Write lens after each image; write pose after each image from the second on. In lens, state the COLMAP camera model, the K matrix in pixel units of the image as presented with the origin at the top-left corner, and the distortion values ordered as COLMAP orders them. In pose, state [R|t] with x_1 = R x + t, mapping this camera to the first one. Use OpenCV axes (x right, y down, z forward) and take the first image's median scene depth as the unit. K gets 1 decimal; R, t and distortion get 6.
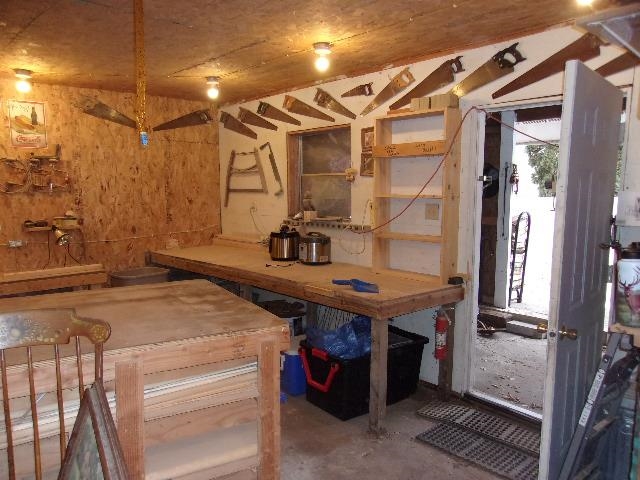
lens RADIAL K [[494.5, 0, 320.2], [0, 494.5, 239.8], [0, 0, 1]] dist [0.014930, 0.011886]
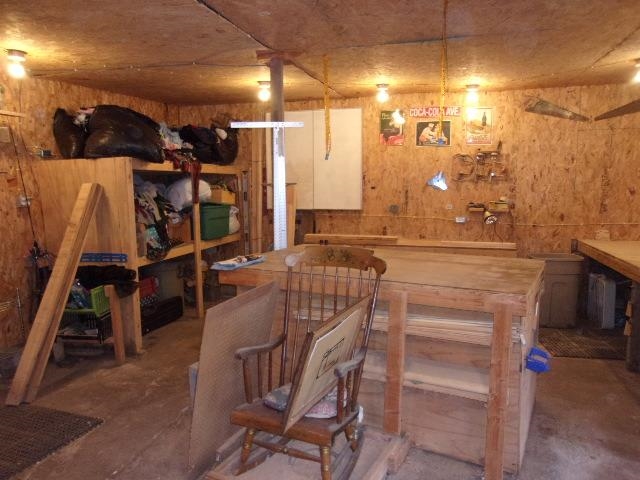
lens RADIAL K [[494.5, 0, 319.9], [0, 494.5, 241.6], [0, 0, 1]] dist [0.014930, 0.011886]
pose [[0.550540, 0.113930, -0.826998, 0.244229], [-0.096621, 0.992682, 0.072434, 0.005352], [0.829198, 0.040028, 0.557520, -0.018967]]
